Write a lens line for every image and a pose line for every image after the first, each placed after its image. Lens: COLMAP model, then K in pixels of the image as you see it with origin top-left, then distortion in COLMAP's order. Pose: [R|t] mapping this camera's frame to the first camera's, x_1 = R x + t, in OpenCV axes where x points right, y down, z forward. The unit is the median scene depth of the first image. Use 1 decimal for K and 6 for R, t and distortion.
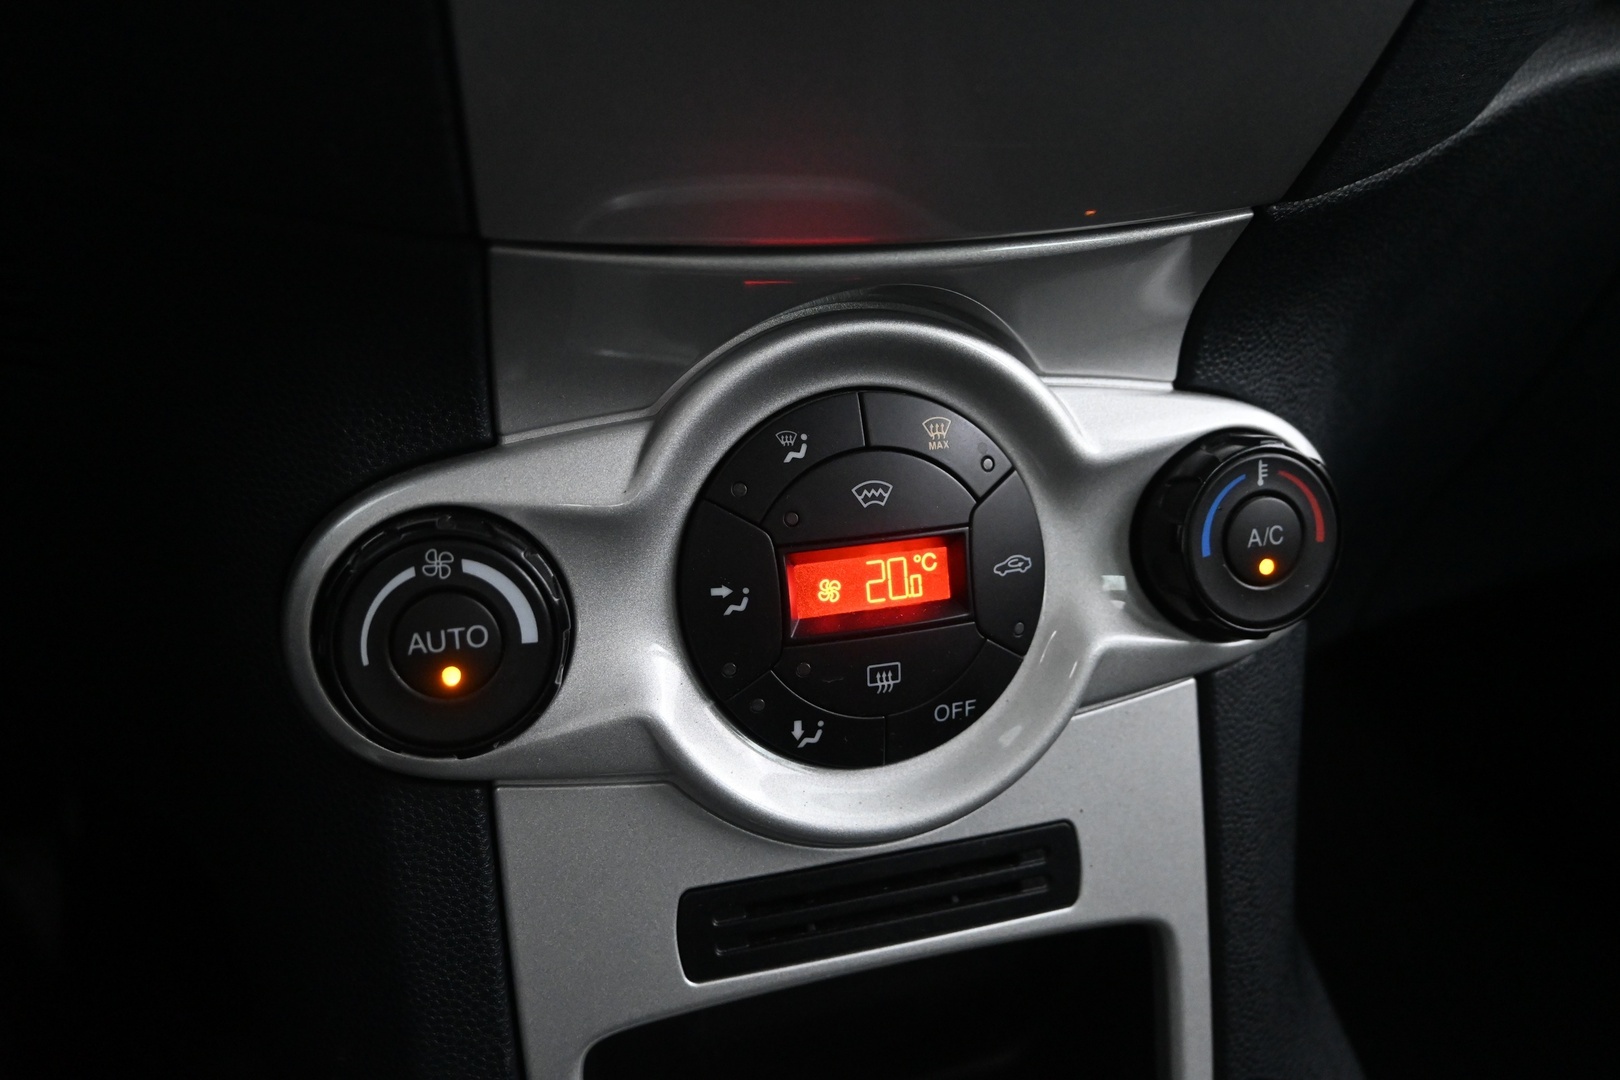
lens RADIAL K [[1304.4, 0, 810.0], [0, 1304.4, 540.0], [0, 0, 1]] dist [0.001039, -0.006674]
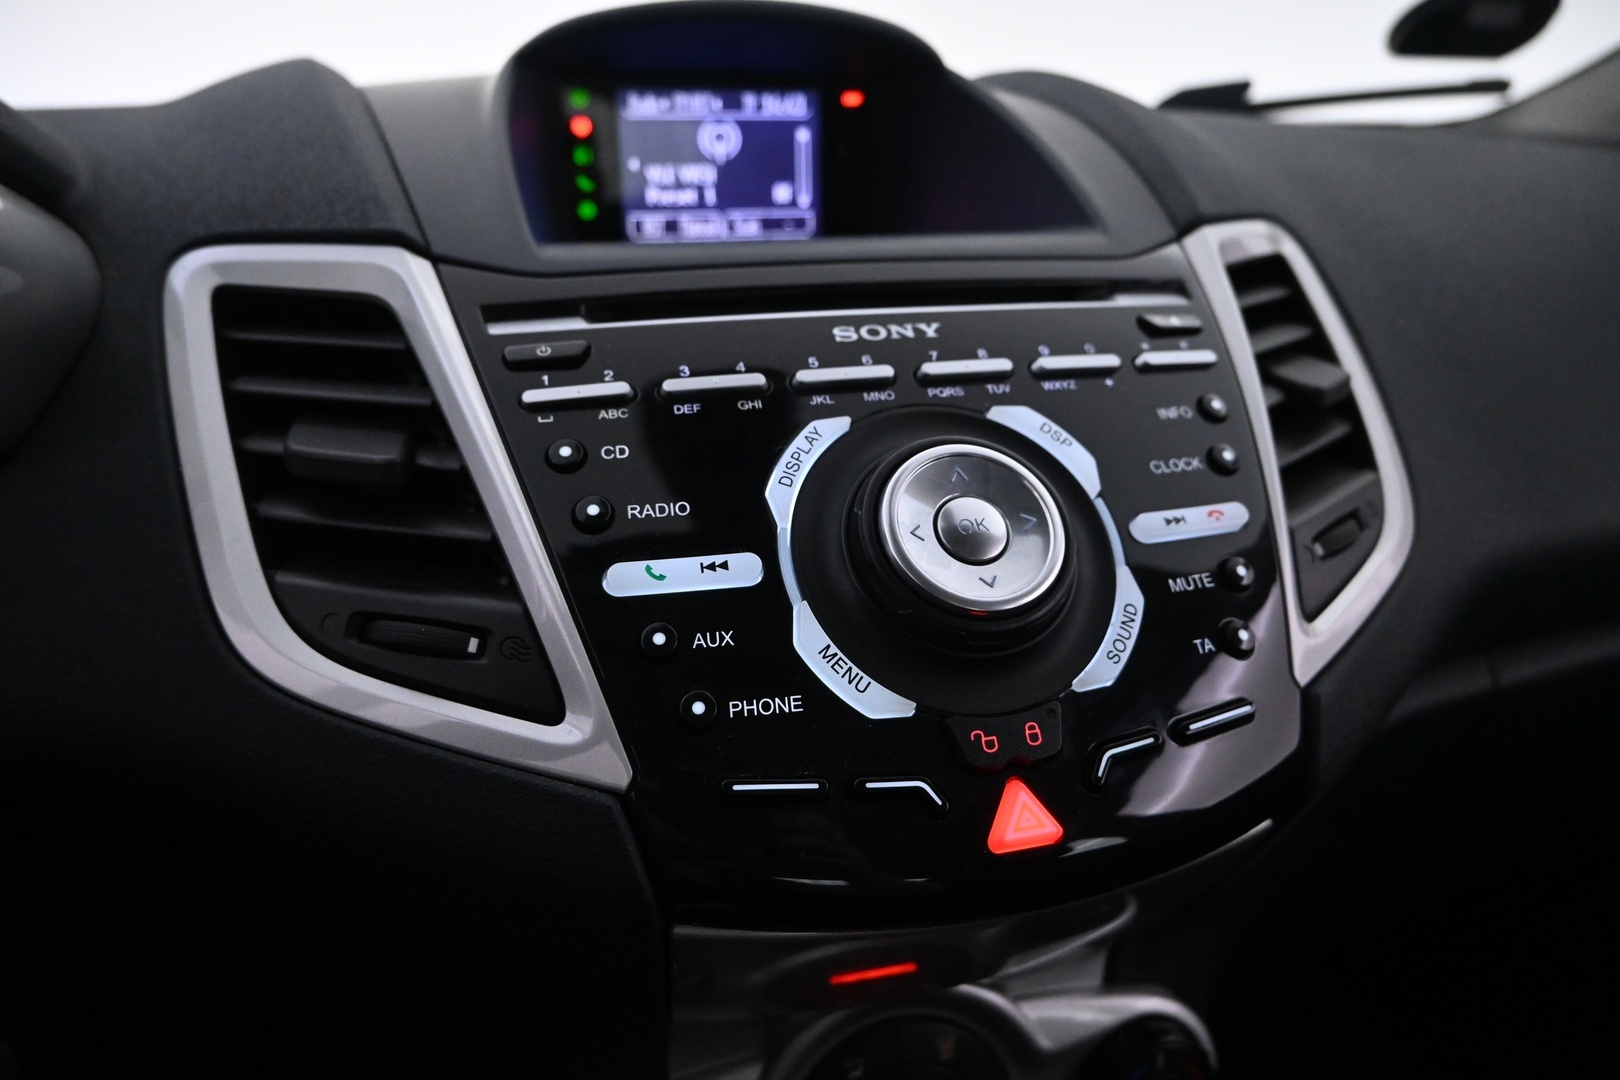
lens RADIAL K [[1113.2, 0, 810.0], [0, 1113.2, 540.0], [0, 0, 1]] dist [0.002664, -0.001147]
pose [[0.999865, -0.007015, -0.014828, -0.039981], [0.005775, 0.996609, -0.082084, -0.574644], [0.015354, 0.081987, 0.996515, -0.361414]]
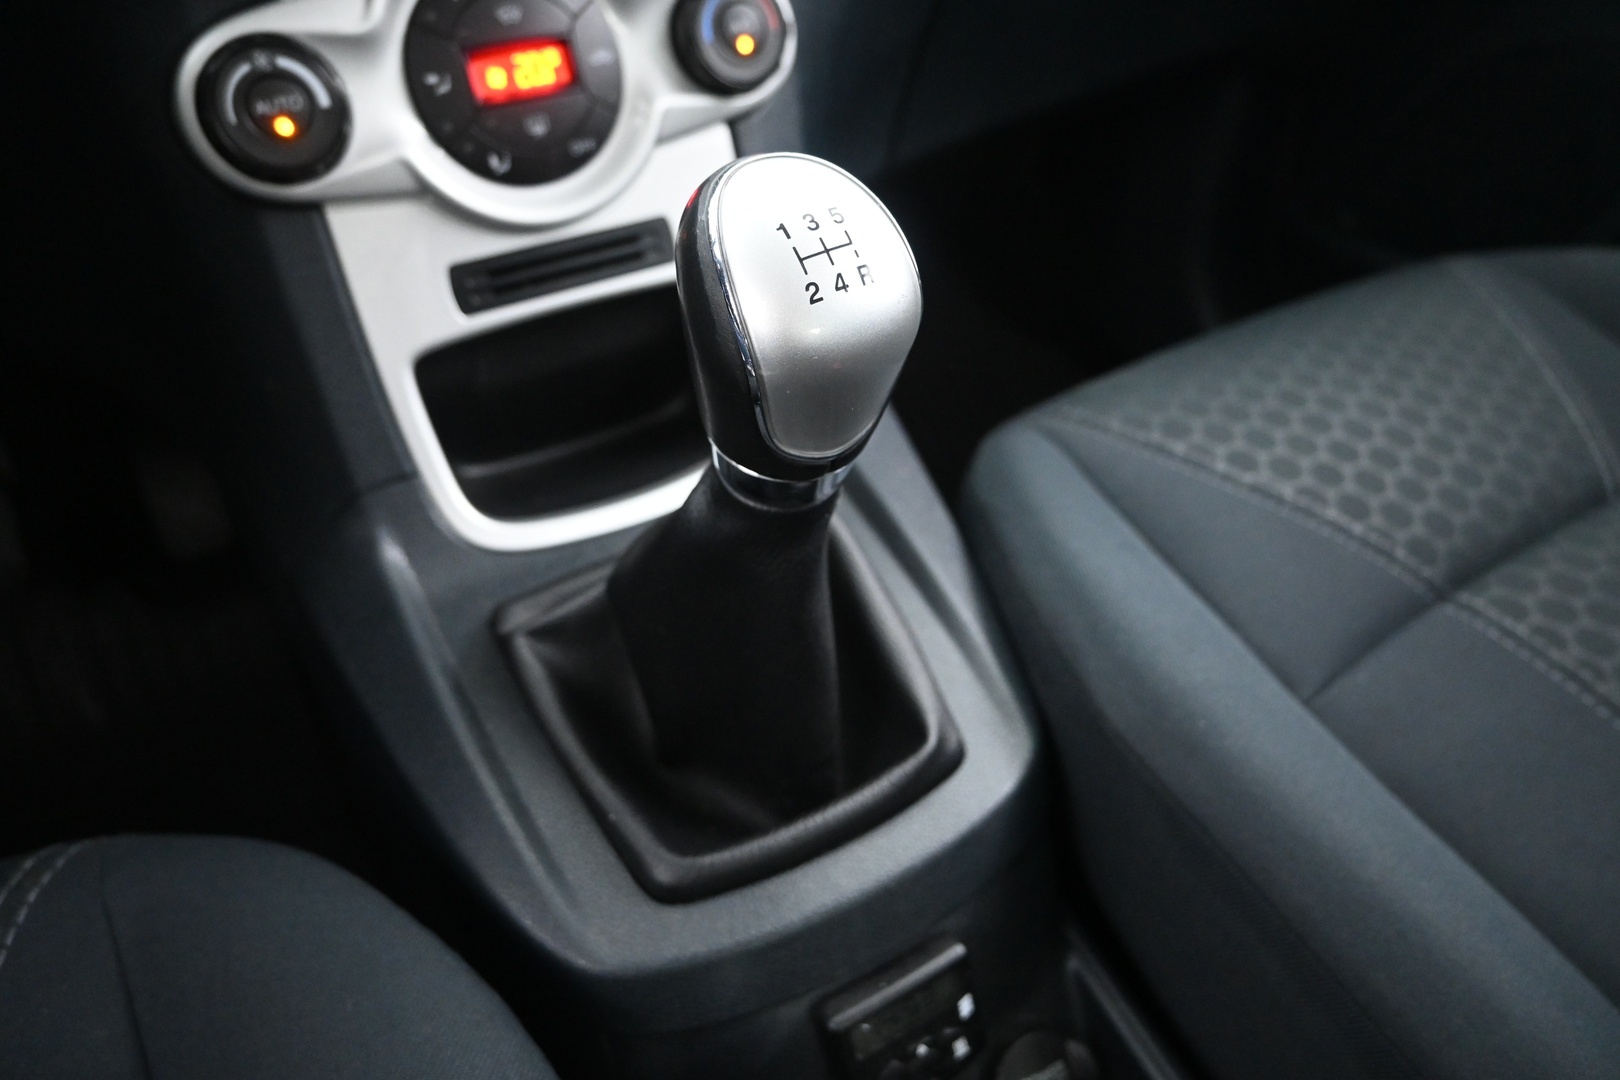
lens RADIAL K [[1109.5, 0, 810.0], [0, 1109.5, 540.0], [0, 0, 1]] dist [-0.001062, 0.001029]
pose [[0.970094, -0.176784, 0.166325, 0.066201], [0.137111, 0.964547, 0.225499, 0.362669], [-0.200293, -0.195951, 0.959941, -0.651964]]
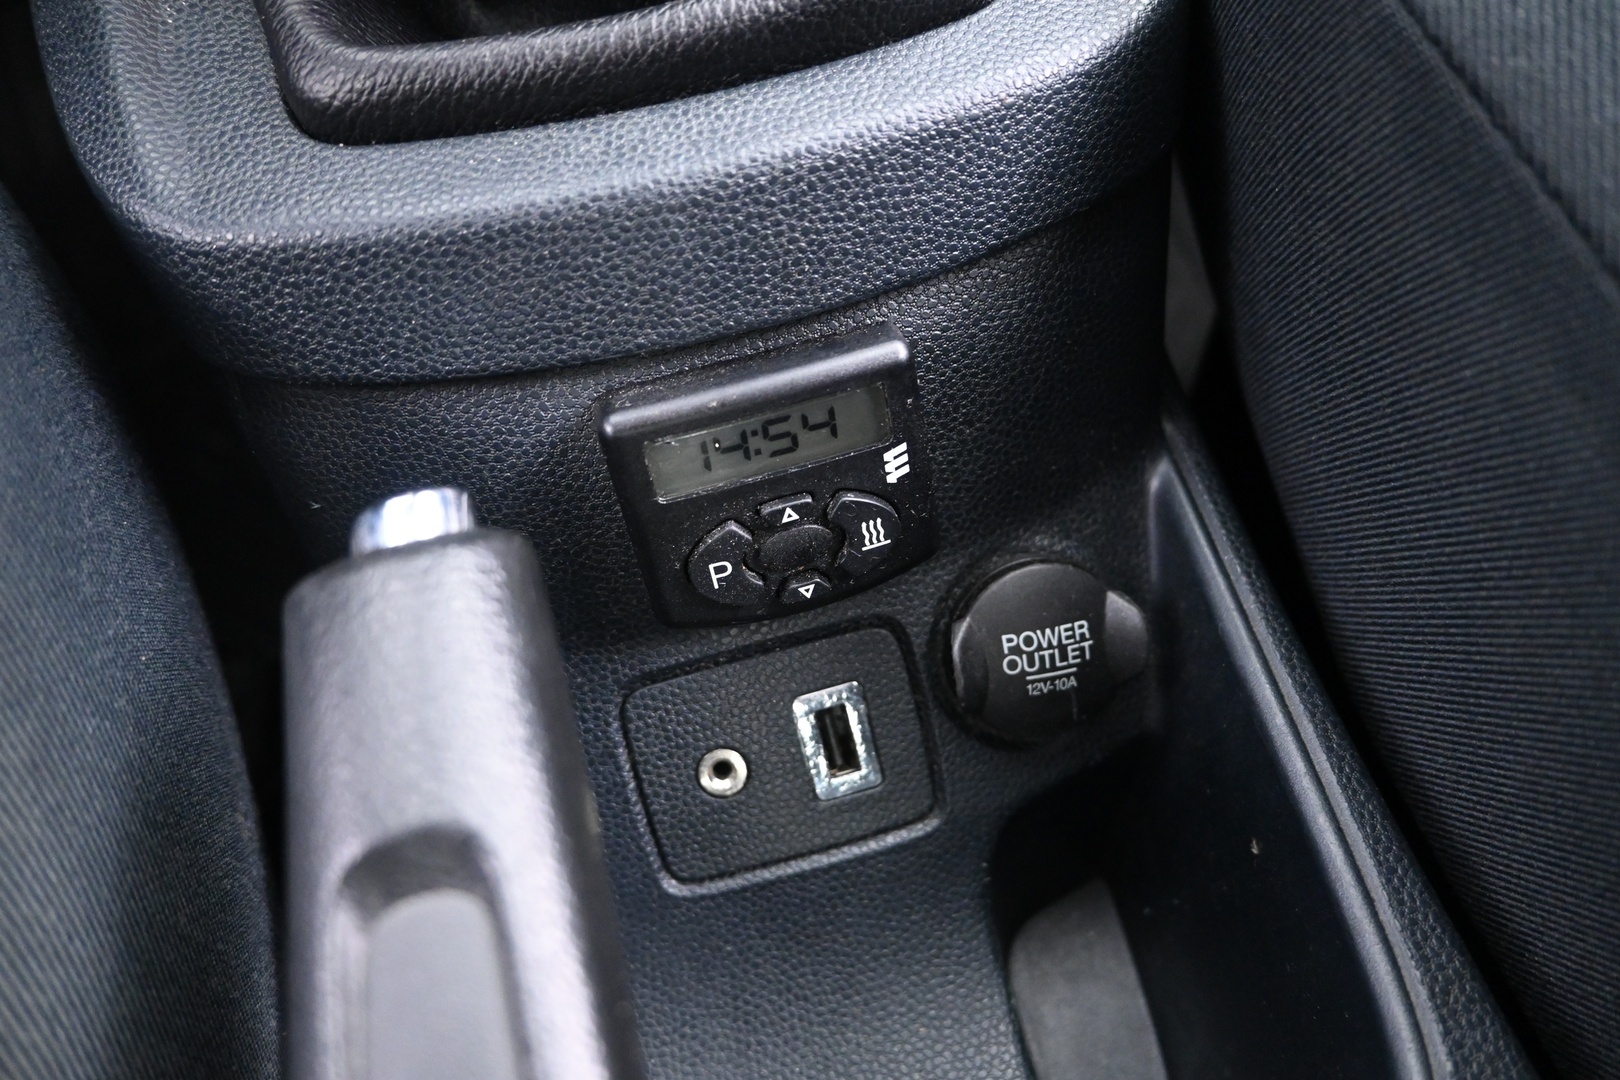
lens RADIAL K [[1113.2, 0, 810.0], [0, 1113.2, 540.0], [0, 0, 1]] dist [0.002664, -0.001147]
pose [[0.994821, -0.027611, -0.097823, 0.386433], [0.070907, 0.878063, 0.473262, 0.945542], [0.072827, -0.477747, 0.875474, -0.148740]]
